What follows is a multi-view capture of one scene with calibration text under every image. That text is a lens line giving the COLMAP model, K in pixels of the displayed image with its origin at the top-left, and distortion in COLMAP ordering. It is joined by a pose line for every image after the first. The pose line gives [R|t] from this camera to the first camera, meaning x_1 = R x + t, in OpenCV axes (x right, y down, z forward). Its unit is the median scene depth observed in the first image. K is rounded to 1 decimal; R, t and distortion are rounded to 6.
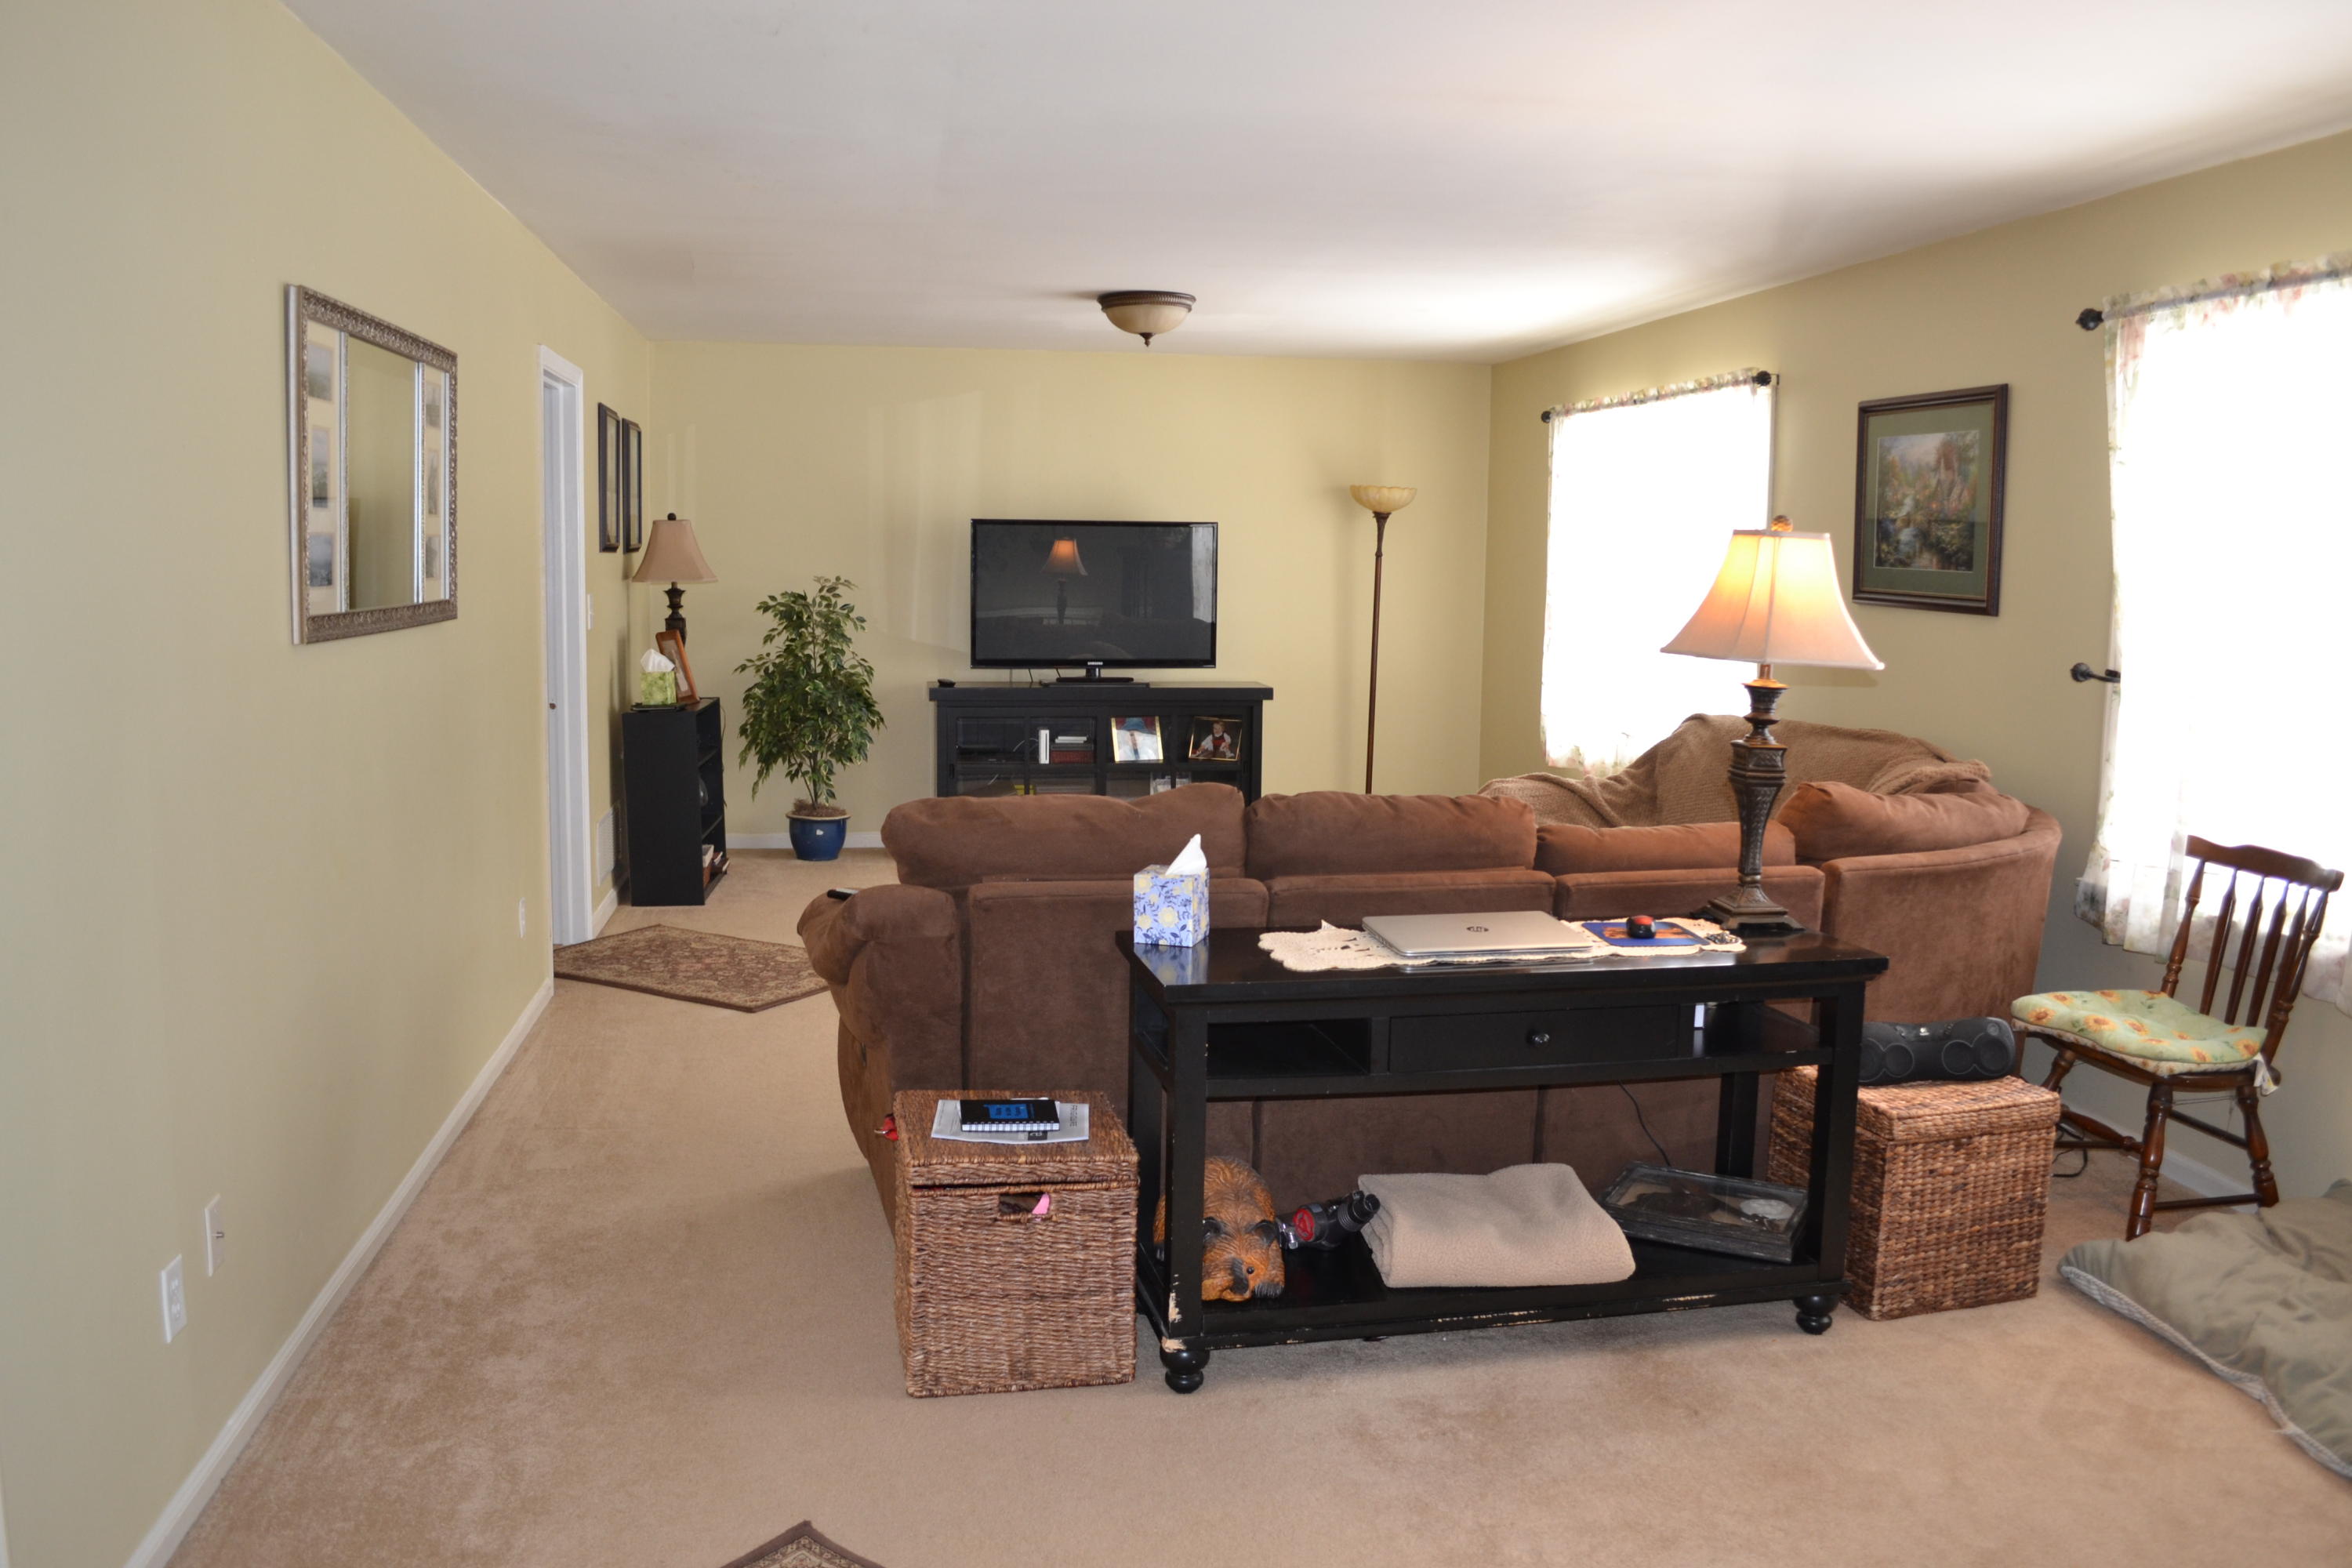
lens RADIAL K [[1879.6, 0, 1180.3], [0, 1879.6, 772.3], [0, 0, 1]] dist [-0.086329, 0.011160]
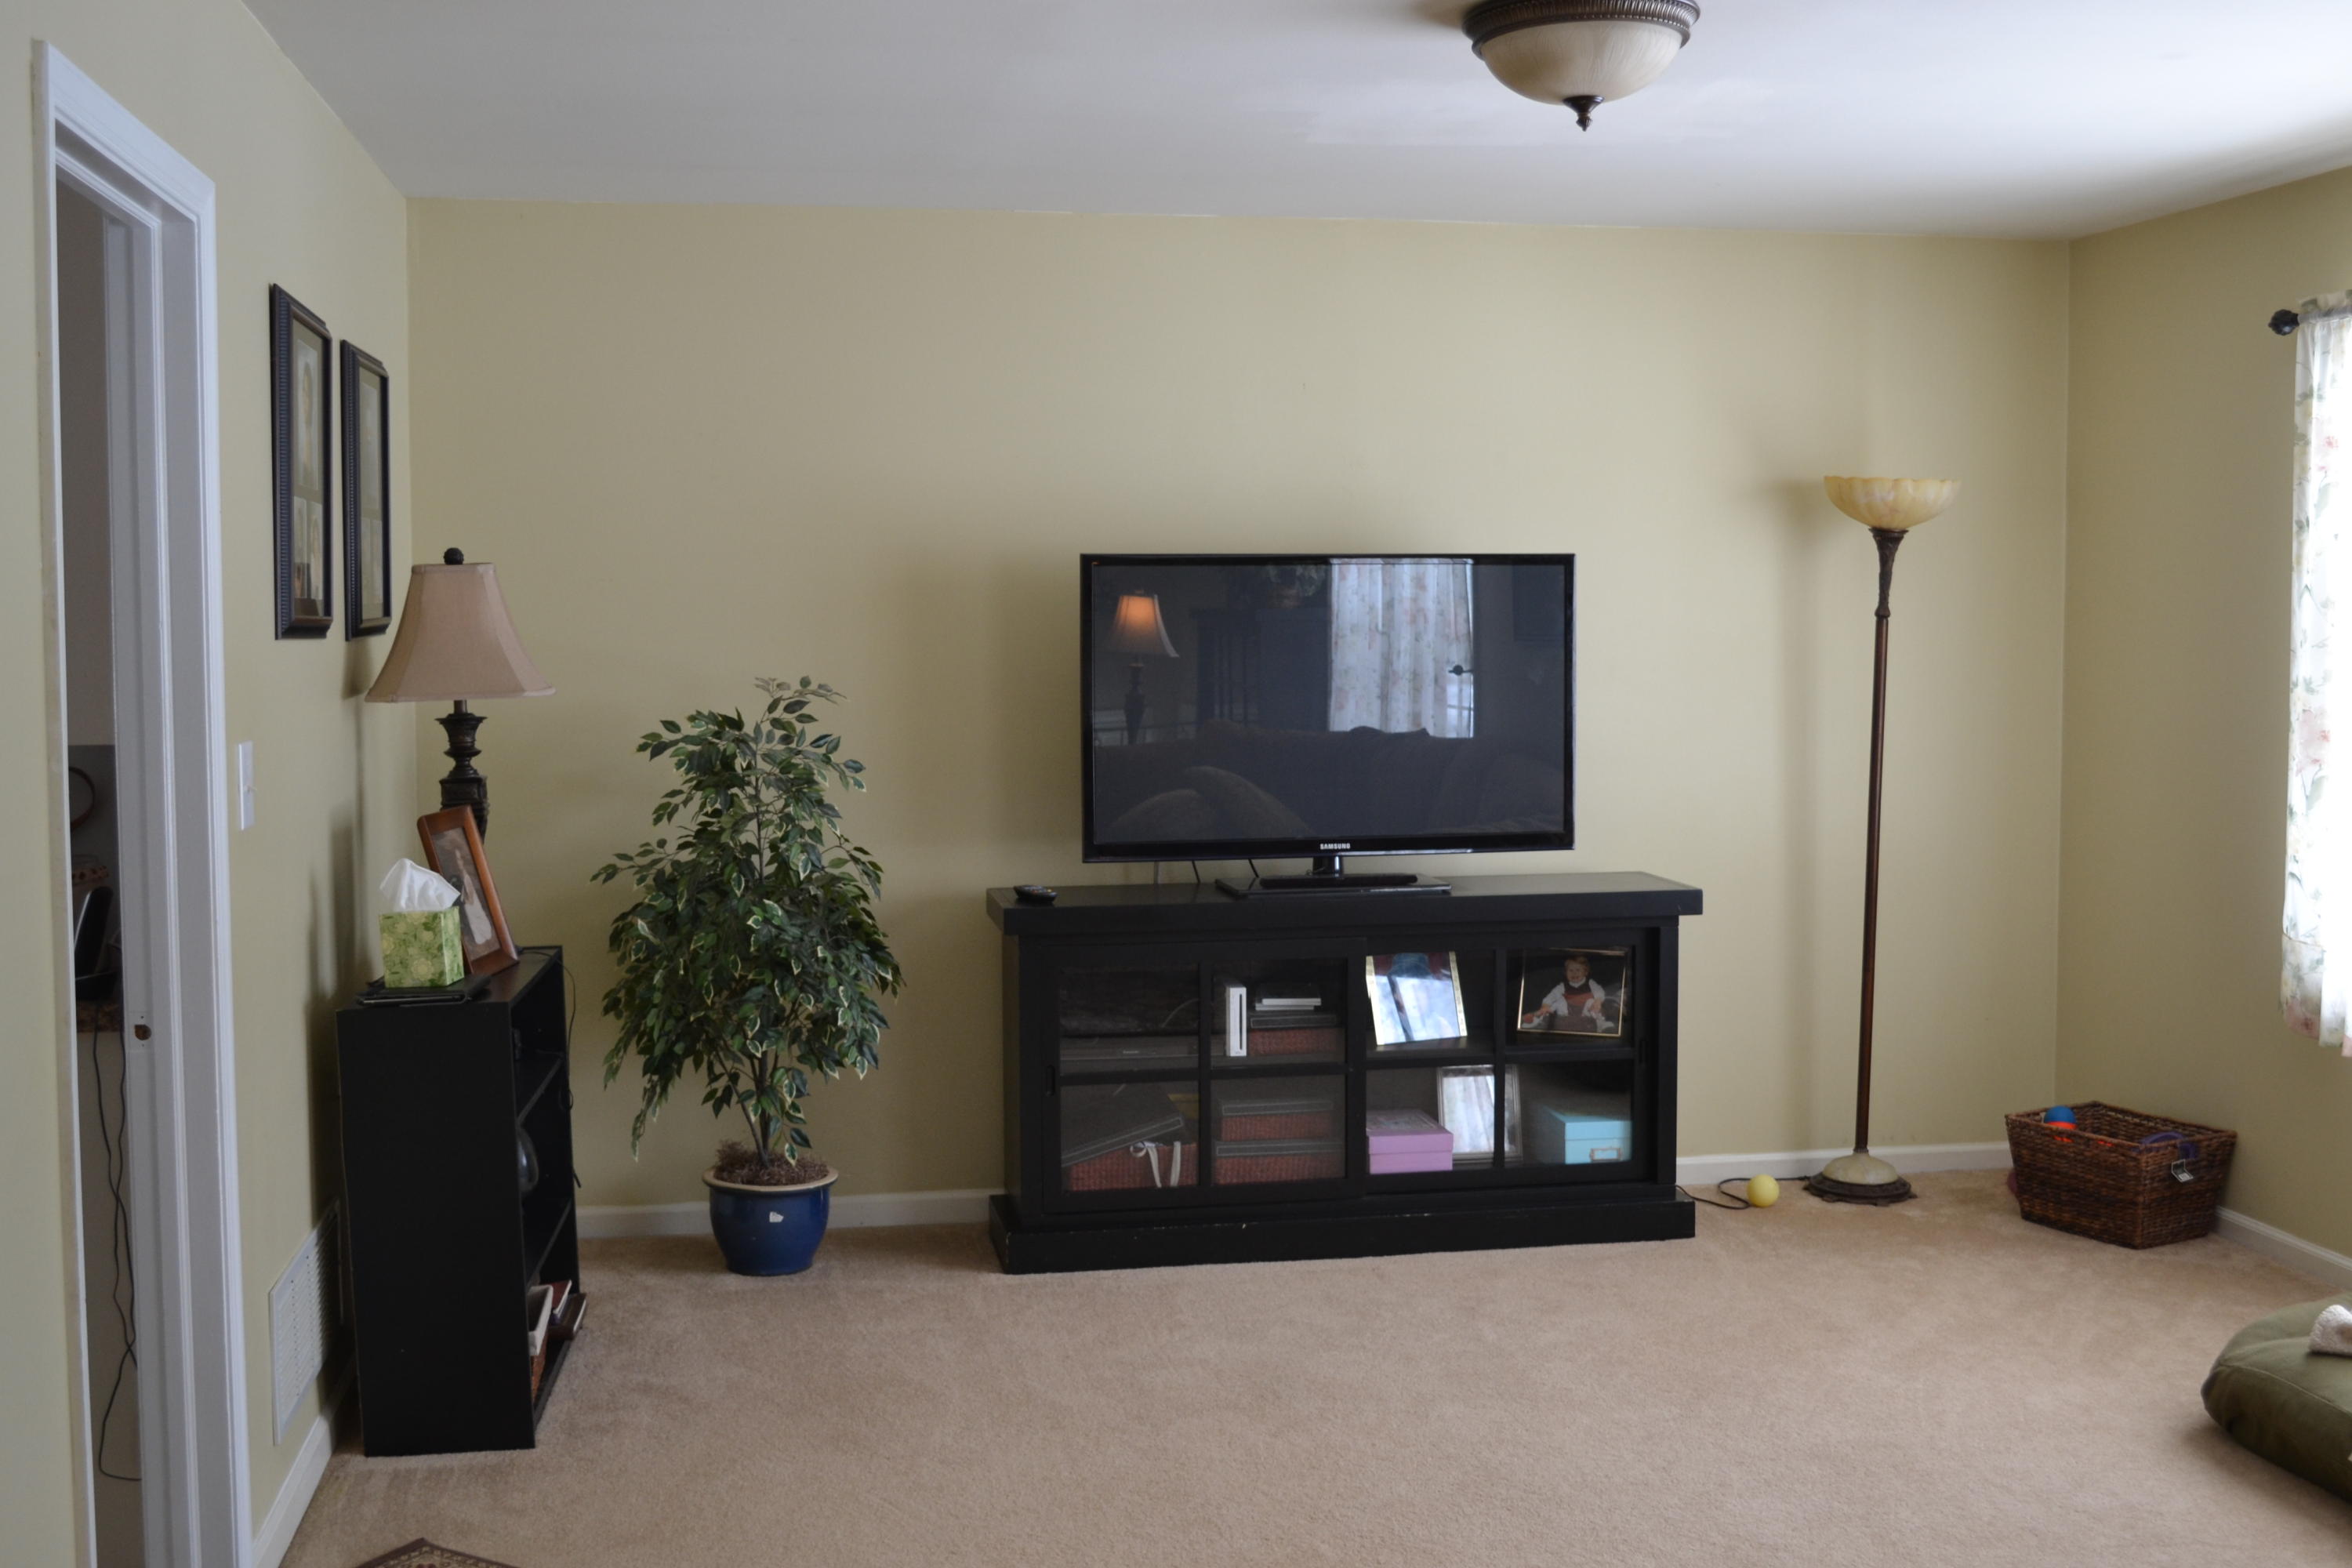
lens RADIAL K [[2483.0, 0, 1176.0], [0, 2483.0, 784.0], [0, 0, 1]] dist [-0.071513, -0.001744]
pose [[0.999813, -0.018315, 0.006145, -0.093578], [0.018587, 0.998696, -0.047557, -0.045976], [-0.005266, 0.047663, 0.998850, 0.370876]]
